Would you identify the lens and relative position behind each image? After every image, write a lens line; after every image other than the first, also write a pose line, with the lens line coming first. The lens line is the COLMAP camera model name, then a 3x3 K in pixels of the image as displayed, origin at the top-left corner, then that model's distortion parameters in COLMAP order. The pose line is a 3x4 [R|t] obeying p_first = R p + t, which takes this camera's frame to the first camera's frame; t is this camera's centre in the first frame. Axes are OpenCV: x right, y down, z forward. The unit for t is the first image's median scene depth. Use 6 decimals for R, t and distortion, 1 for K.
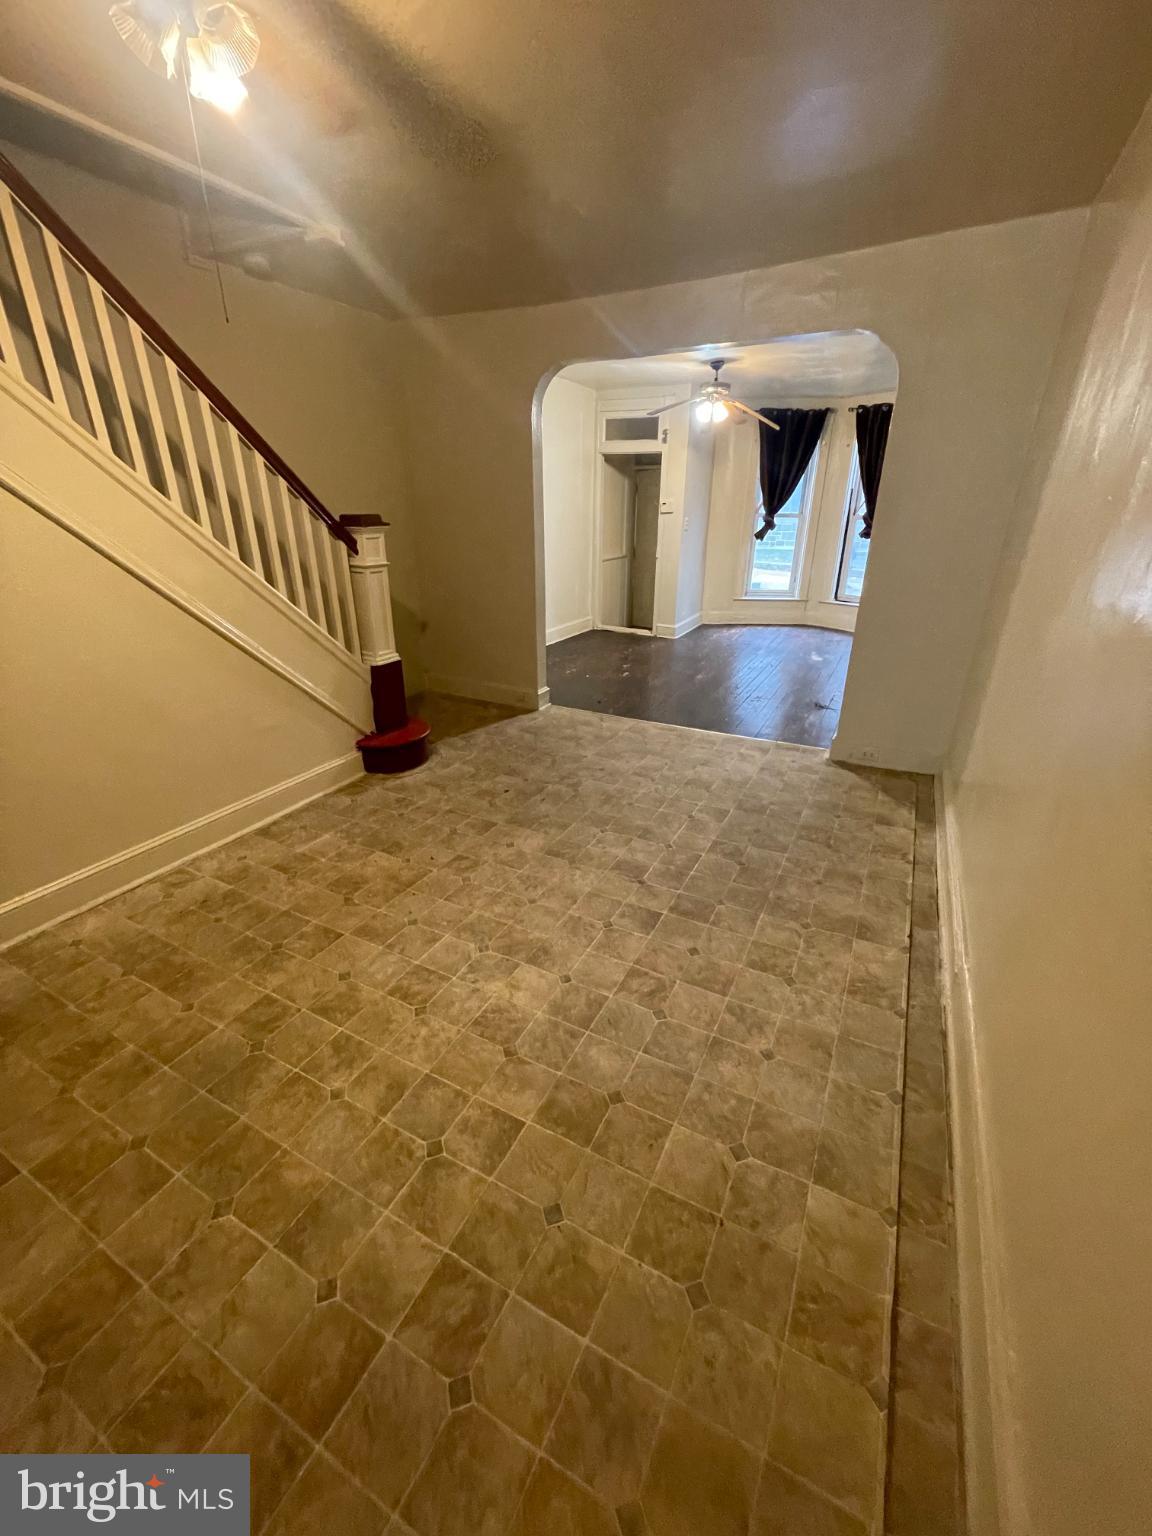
lens RADIAL K [[617.1, 0, 575.1], [0, 617.1, 763.8], [0, 0, 1]] dist [-0.000896, 0.000095]
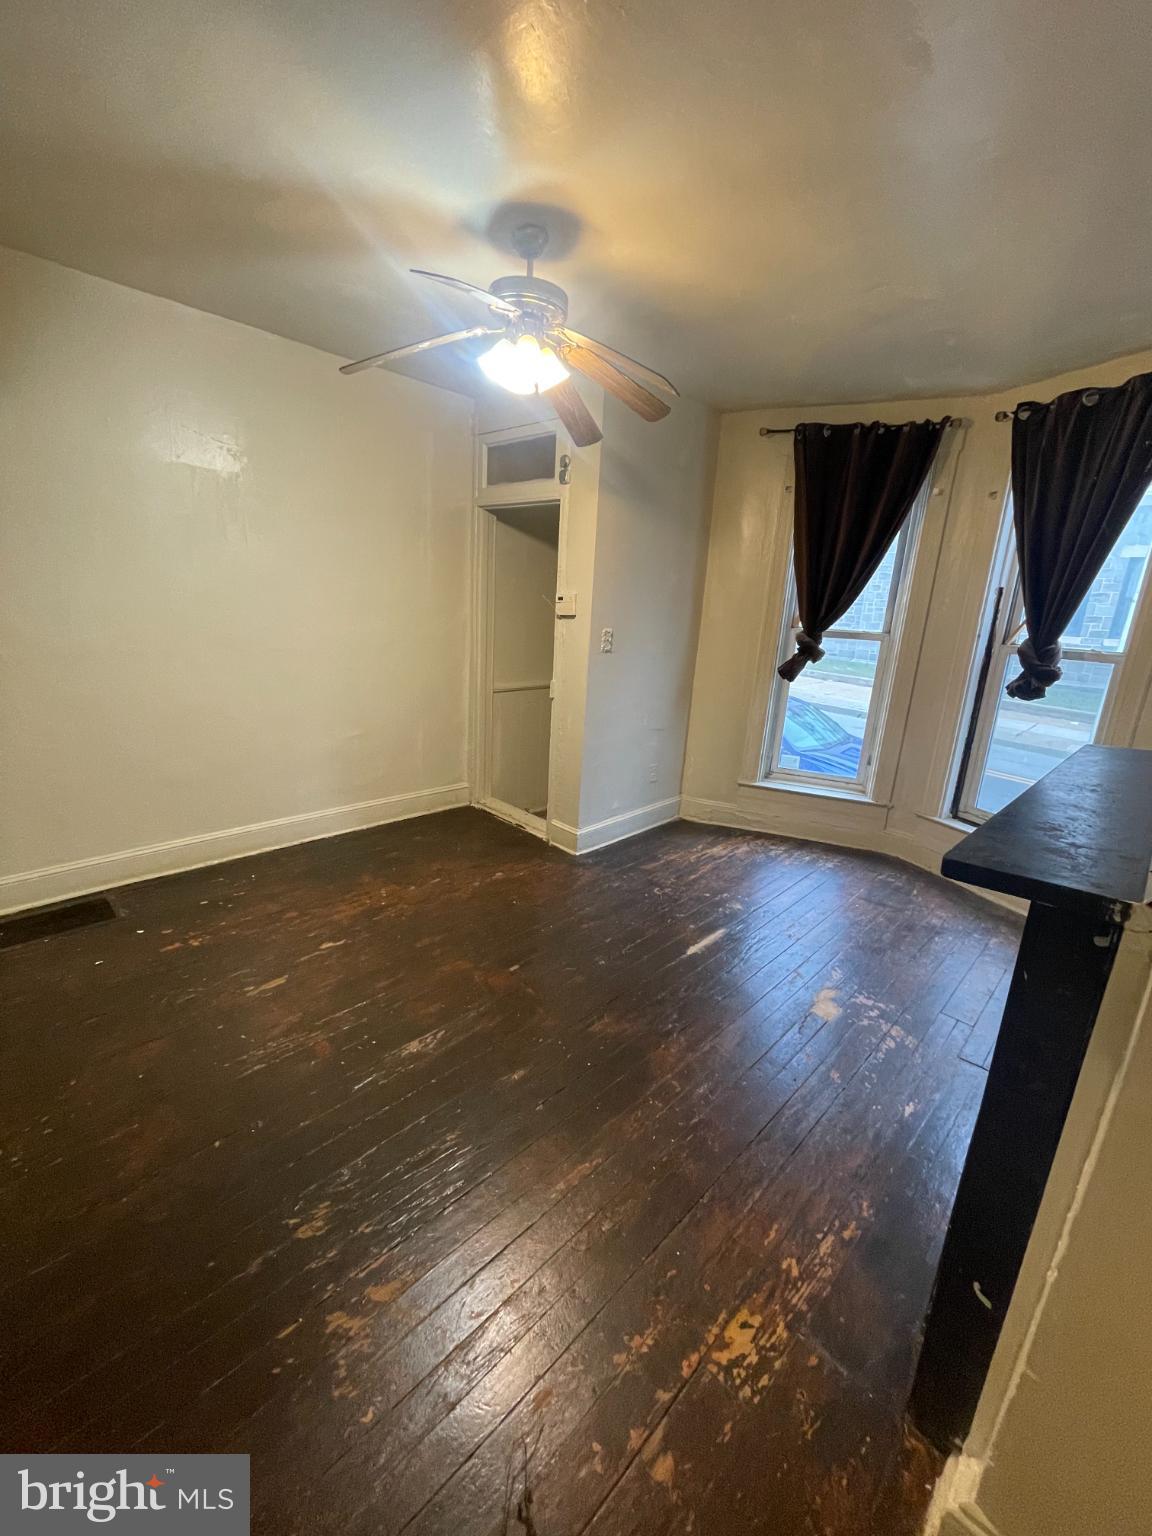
lens RADIAL K [[617.1, 0, 575.1], [0, 617.1, 763.8], [0, 0, 1]] dist [-0.000896, 0.000095]
pose [[0.955407, 0.117942, -0.270715, 0.775041], [-0.156166, 0.979887, -0.124235, -0.578457], [0.250618, 0.160972, 0.954609, 1.376799]]
